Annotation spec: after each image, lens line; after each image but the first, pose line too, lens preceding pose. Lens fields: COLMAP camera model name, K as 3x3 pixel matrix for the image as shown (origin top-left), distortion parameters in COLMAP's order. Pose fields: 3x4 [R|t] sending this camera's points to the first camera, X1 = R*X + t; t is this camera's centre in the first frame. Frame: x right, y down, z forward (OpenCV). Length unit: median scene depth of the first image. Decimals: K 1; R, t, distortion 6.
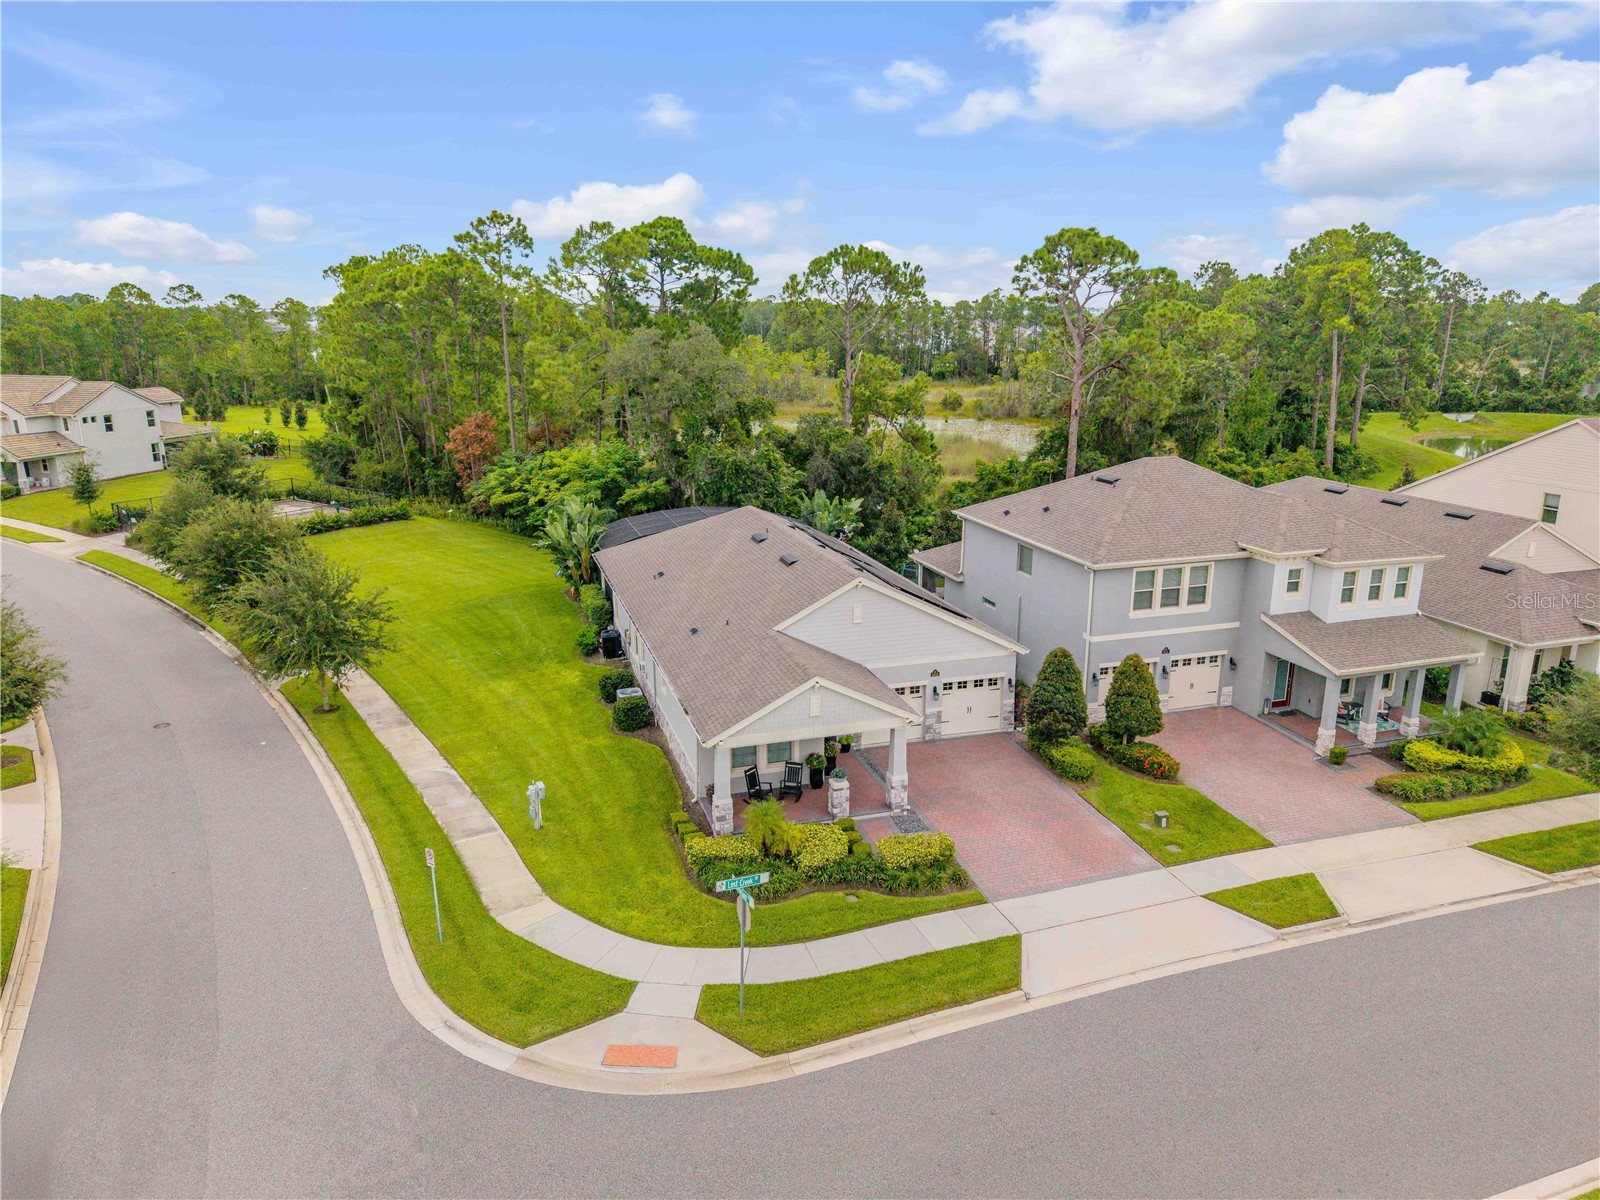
lens RADIAL K [[1073.9, 0, 800.3], [0, 1073.9, 603.7], [0, 0, 1]] dist [0.008742, -0.005539]
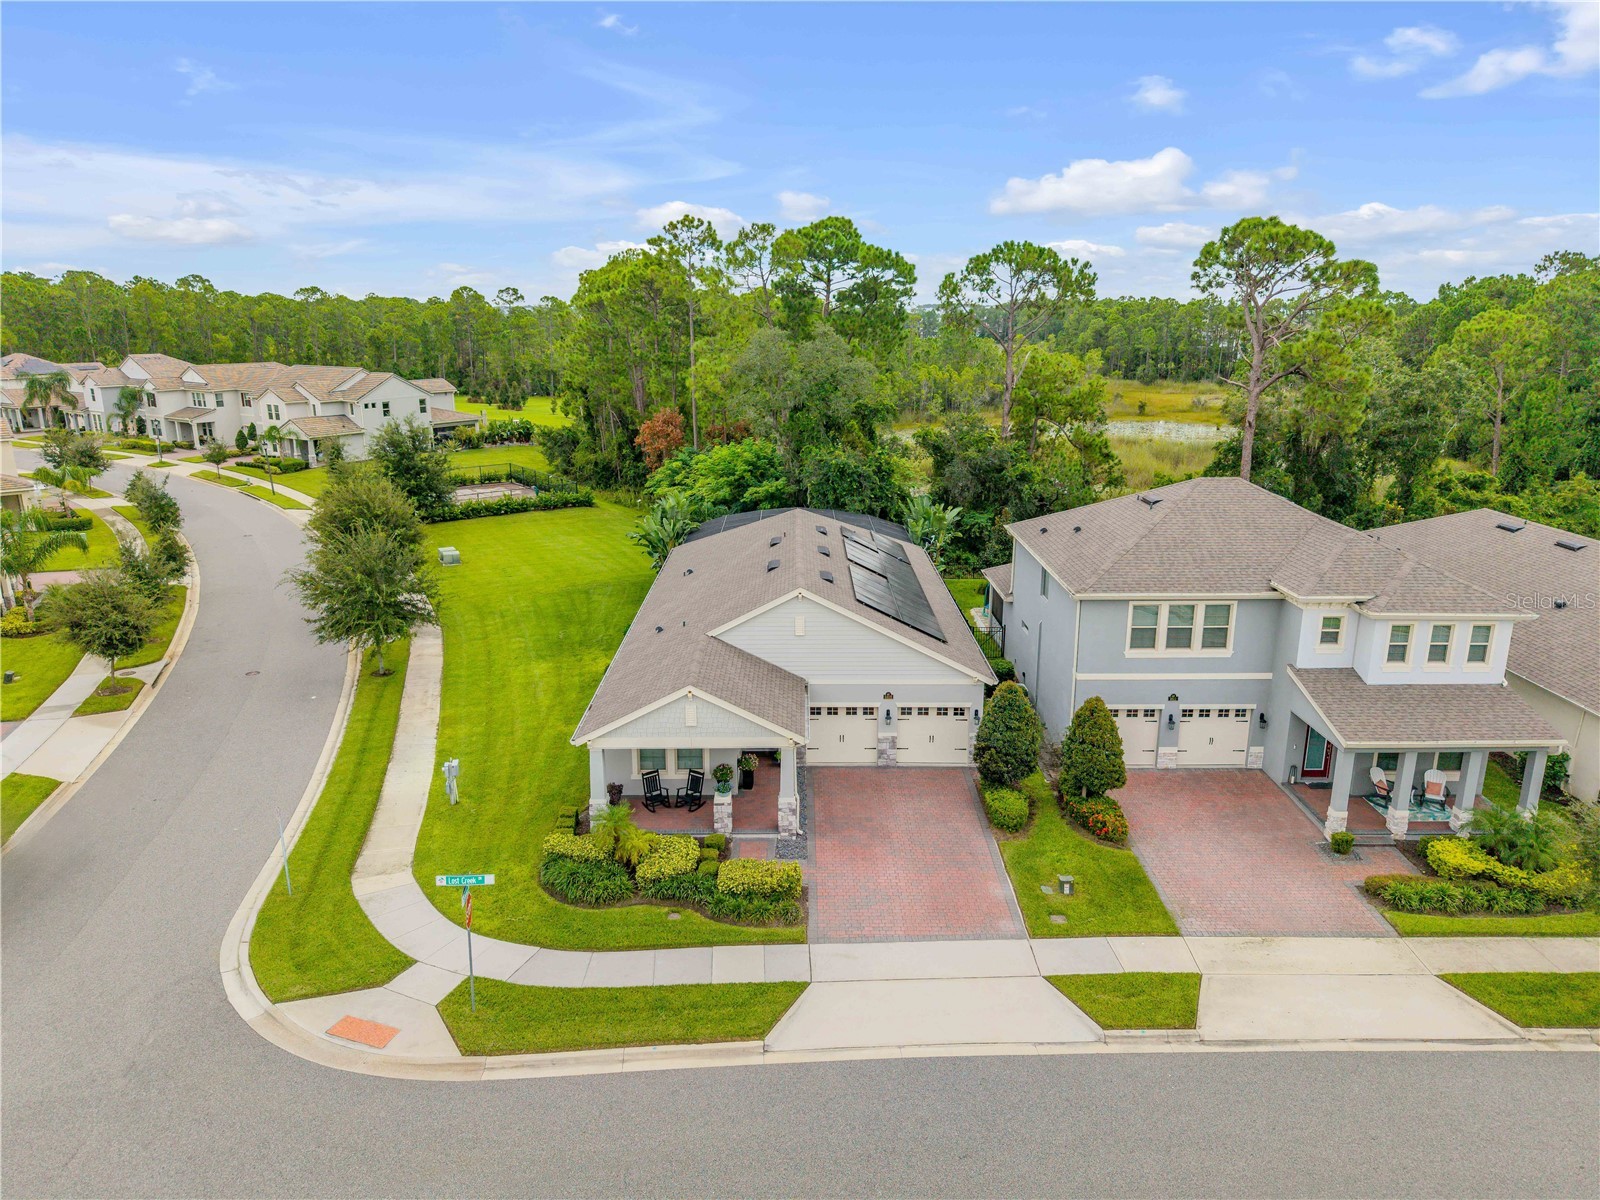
lens RADIAL K [[1073.9, 0, 800.3], [0, 1073.9, 603.7], [0, 0, 1]] dist [0.008742, -0.005539]
pose [[0.955470, 0.077108, -0.284835, 0.313264], [-0.076891, 0.996968, 0.011961, -0.021233], [0.284894, 0.010473, 0.958502, 0.073780]]
